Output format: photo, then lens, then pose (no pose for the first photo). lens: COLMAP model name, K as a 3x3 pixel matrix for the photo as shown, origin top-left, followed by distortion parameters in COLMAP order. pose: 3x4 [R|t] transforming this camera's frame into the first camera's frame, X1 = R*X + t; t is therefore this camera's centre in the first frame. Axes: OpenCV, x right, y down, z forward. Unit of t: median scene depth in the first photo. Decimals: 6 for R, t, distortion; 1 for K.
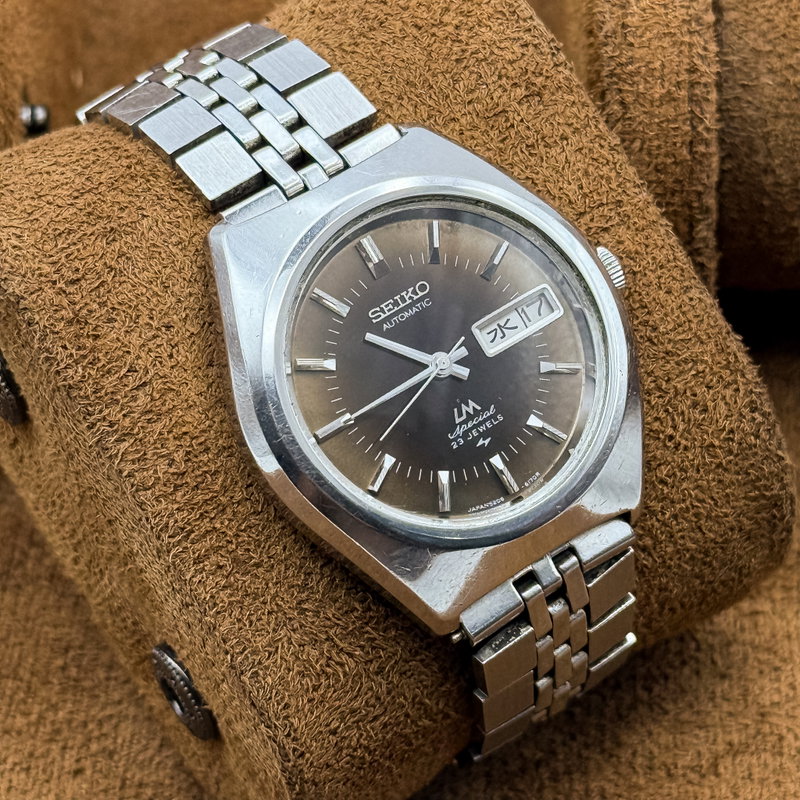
lens RADIAL K [[3061.5, 0, 400.0], [0, 3061.5, 400.0], [0, 0, 1]] dist [0.181884, 7.705751]
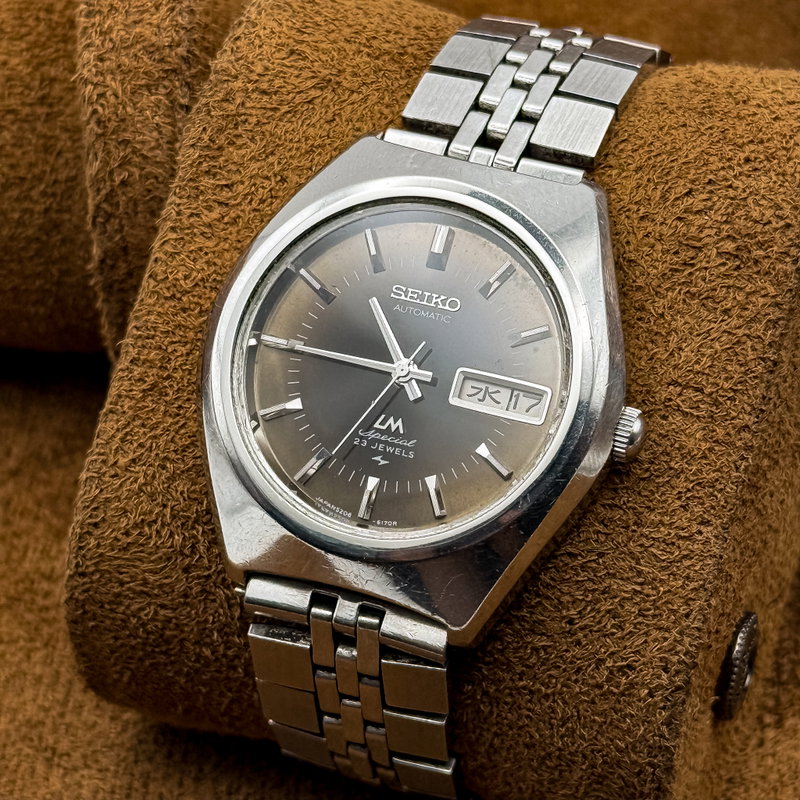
lens RADIAL K [[3061.5, 0, 400.0], [0, 3061.5, 400.0], [0, 0, 1]] dist [0.181884, 7.705751]
pose [[0.566393, 0.626918, -0.534952, 0.531015], [-0.643731, 0.741846, 0.187815, -0.184126], [0.514596, 0.237988, 0.823743, 0.205003]]
